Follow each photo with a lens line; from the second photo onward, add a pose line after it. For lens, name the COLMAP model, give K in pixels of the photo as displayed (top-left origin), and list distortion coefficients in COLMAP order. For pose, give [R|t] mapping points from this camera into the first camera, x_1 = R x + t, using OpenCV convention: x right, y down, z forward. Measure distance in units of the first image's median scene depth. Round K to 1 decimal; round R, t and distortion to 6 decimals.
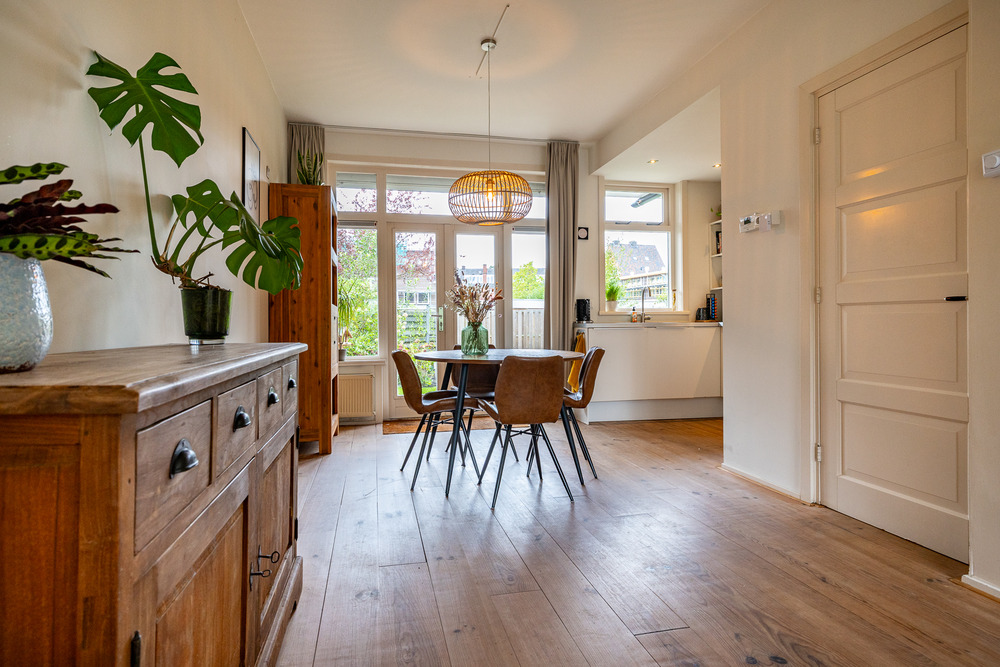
lens RADIAL K [[560.5, 0, 498.0], [0, 560.5, 322.7], [0, 0, 1]] dist [0.001858, 0.000285]
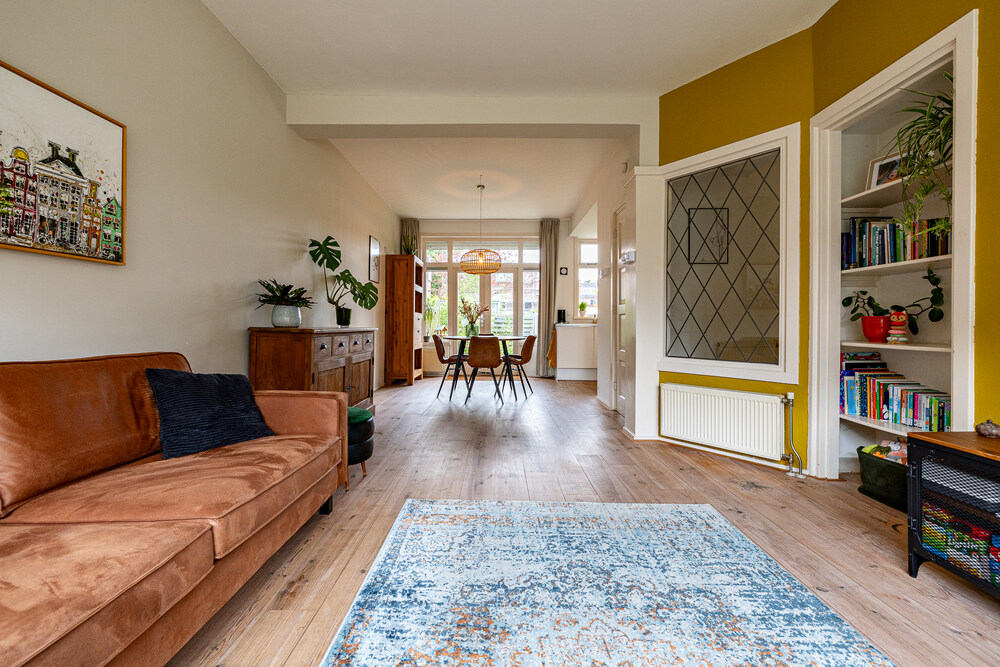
lens RADIAL K [[431.2, 0, 492.3], [0, 431.2, 322.8], [0, 0, 1]] dist [-0.000765, 0.000464]
pose [[0.971620, 0.009983, -0.236338, 0.403198], [-0.010819, 0.999939, -0.002240, 0.006065], [0.236301, 0.004733, 0.971668, -0.530490]]
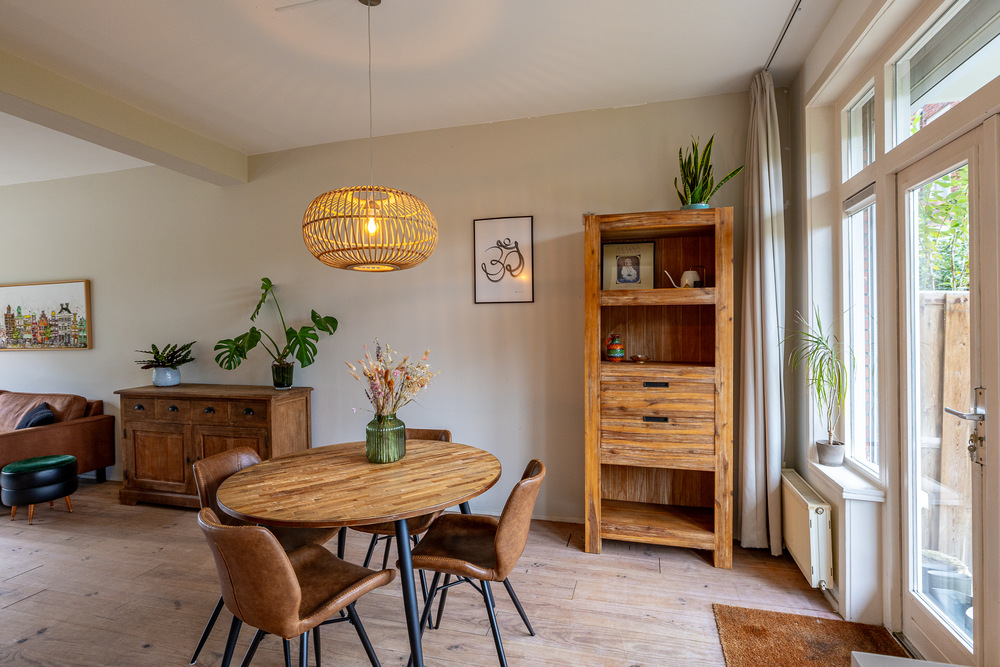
lens RADIAL K [[479.1, 0, 487.7], [0, 479.1, 328.8], [0, 0, 1]] dist [-0.002089, 0.000044]
pose [[-0.466248, 0.011615, -0.884578, 0.422132], [0.013453, 0.999891, 0.006038, -0.108308], [0.884552, -0.009086, -0.466353, 1.354353]]
